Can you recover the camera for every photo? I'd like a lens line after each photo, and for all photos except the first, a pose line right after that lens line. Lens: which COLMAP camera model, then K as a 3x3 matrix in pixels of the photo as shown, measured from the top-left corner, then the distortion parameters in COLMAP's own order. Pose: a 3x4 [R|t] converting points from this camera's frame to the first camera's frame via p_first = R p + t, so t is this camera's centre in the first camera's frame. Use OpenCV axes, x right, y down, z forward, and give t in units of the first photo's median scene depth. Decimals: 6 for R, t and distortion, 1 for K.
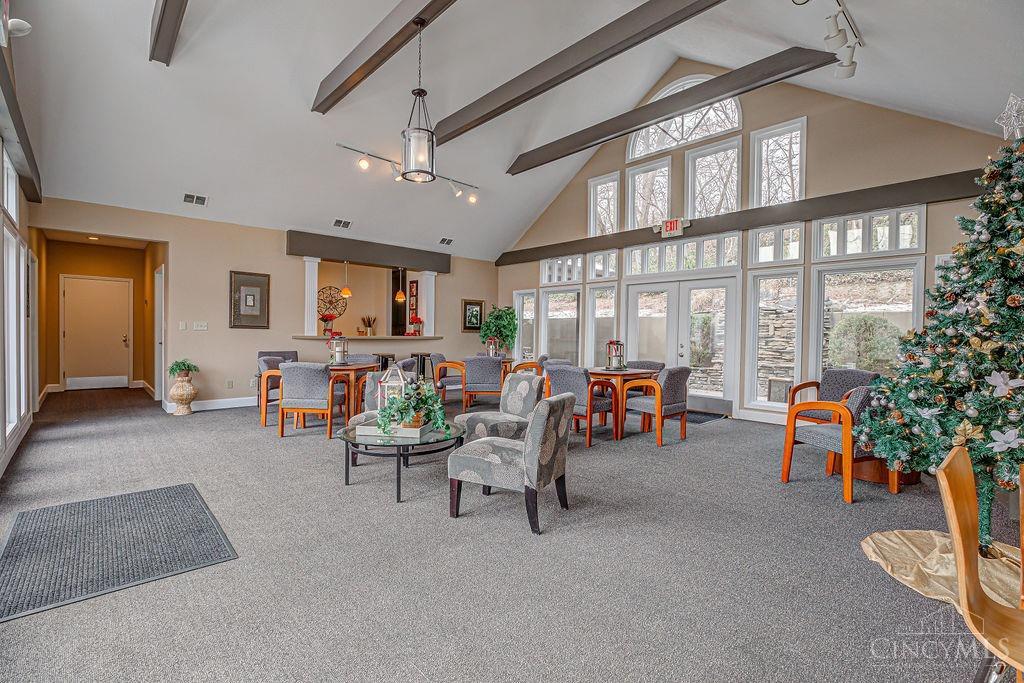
lens RADIAL K [[465.6, 0, 508.6], [0, 465.6, 340.7], [0, 0, 1]] dist [-0.002374, -0.000647]
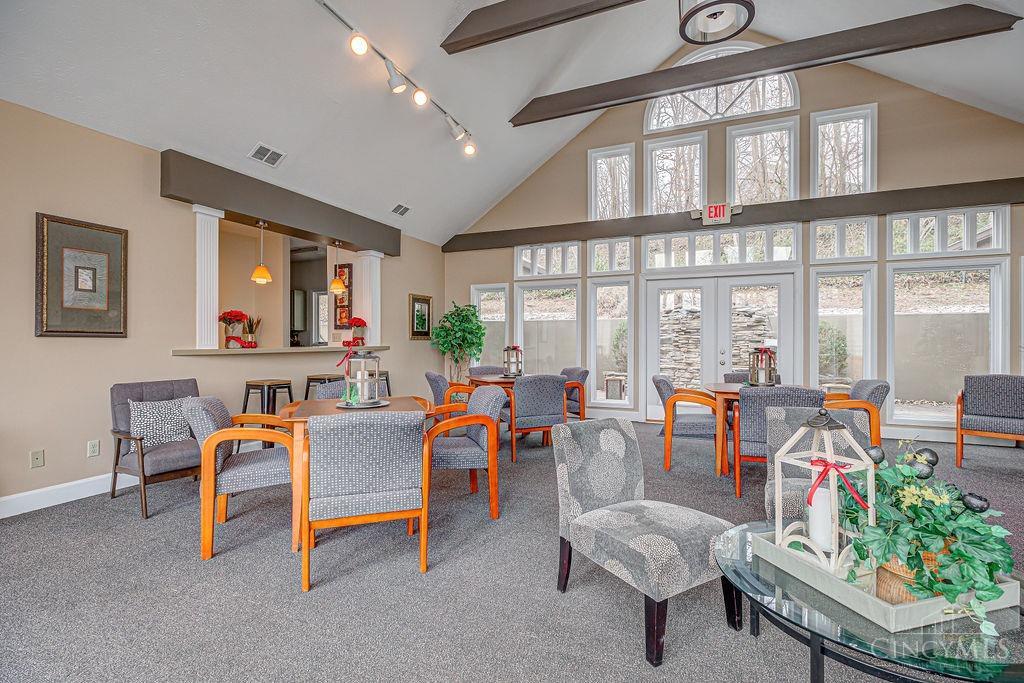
lens RADIAL K [[469.6, 0, 512.0], [0, 469.6, 341.5], [0, 0, 1]] dist [-0.002499, -0.000114]
pose [[0.913719, -0.014278, 0.406095, -0.323854], [0.018429, 0.999810, -0.006313, -0.009656], [-0.405928, 0.013253, 0.913809, 0.347480]]
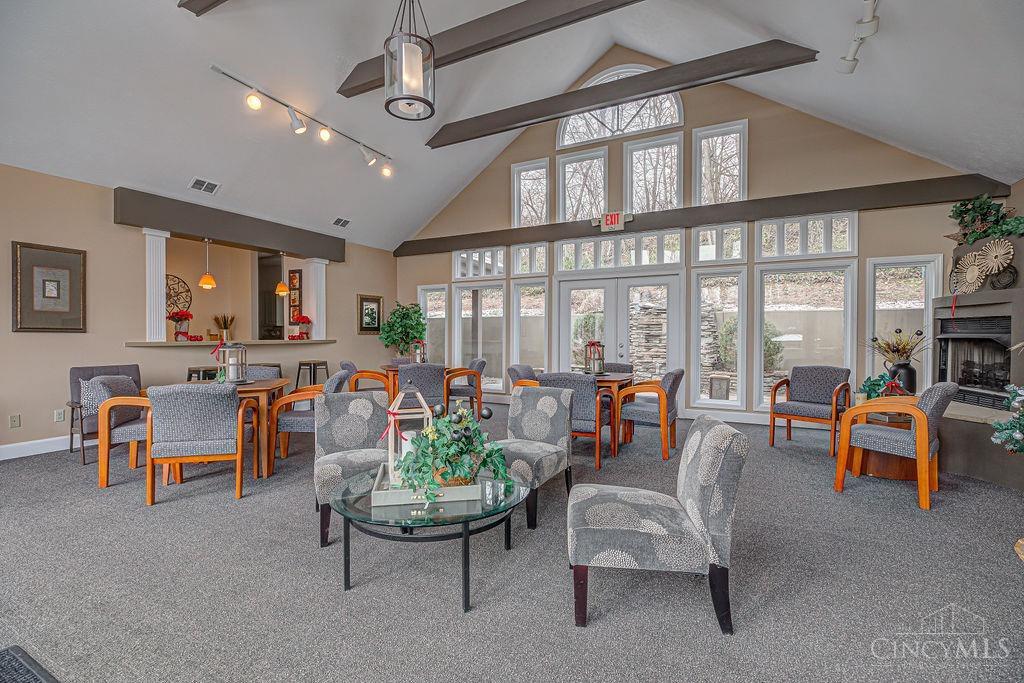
lens RADIAL K [[465.6, 0, 508.6], [0, 465.6, 340.7], [0, 0, 1]] dist [-0.002374, -0.000647]
pose [[0.943180, -0.016461, 0.331875, -0.157983], [0.016823, 0.999857, 0.001782, -0.004488], [-0.331857, 0.003902, 0.943322, 0.164810]]
